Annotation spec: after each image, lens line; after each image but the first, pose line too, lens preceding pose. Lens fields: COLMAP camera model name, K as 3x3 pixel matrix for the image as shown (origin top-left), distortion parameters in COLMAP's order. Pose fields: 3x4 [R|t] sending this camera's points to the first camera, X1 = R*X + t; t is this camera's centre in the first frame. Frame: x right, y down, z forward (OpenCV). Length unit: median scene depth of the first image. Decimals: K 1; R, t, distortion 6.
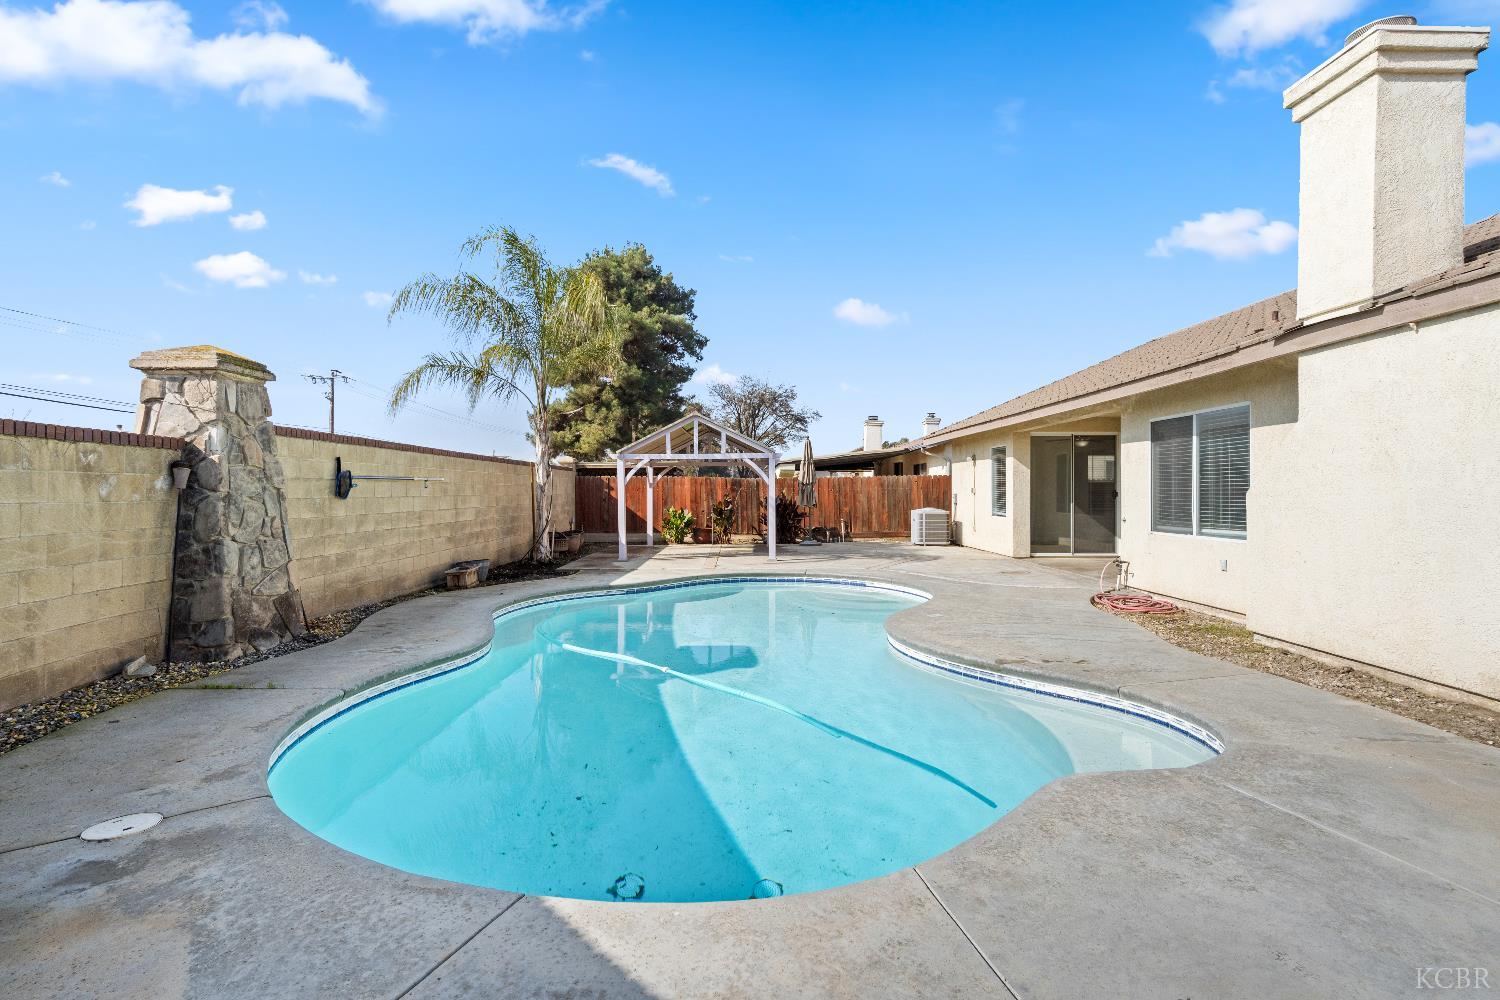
lens RADIAL K [[709.8, 0, 746.2], [0, 709.8, 484.3], [0, 0, 1]] dist [-0.001567, 0.002700]
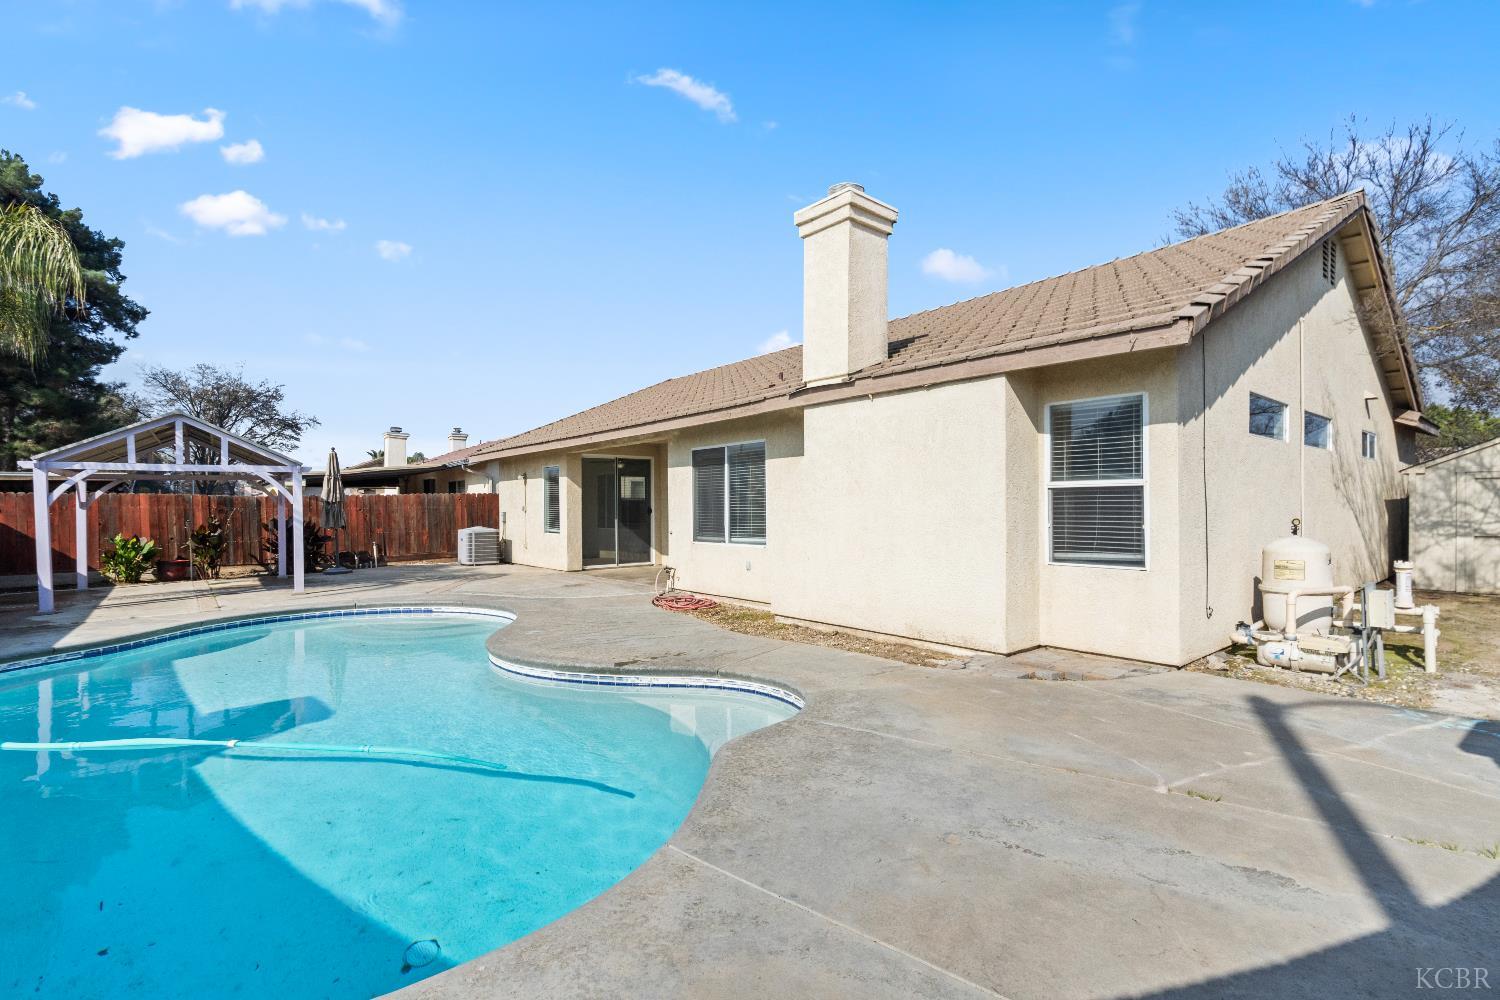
lens RADIAL K [[709.8, 0, 752.1], [0, 709.8, 502.8], [0, 0, 1]] dist [-0.001567, 0.002700]
pose [[0.758325, -0.003796, 0.651865, -0.209644], [0.002171, 0.999992, 0.003298, -0.004963], [-0.651873, -0.001086, 0.758328, 0.028397]]
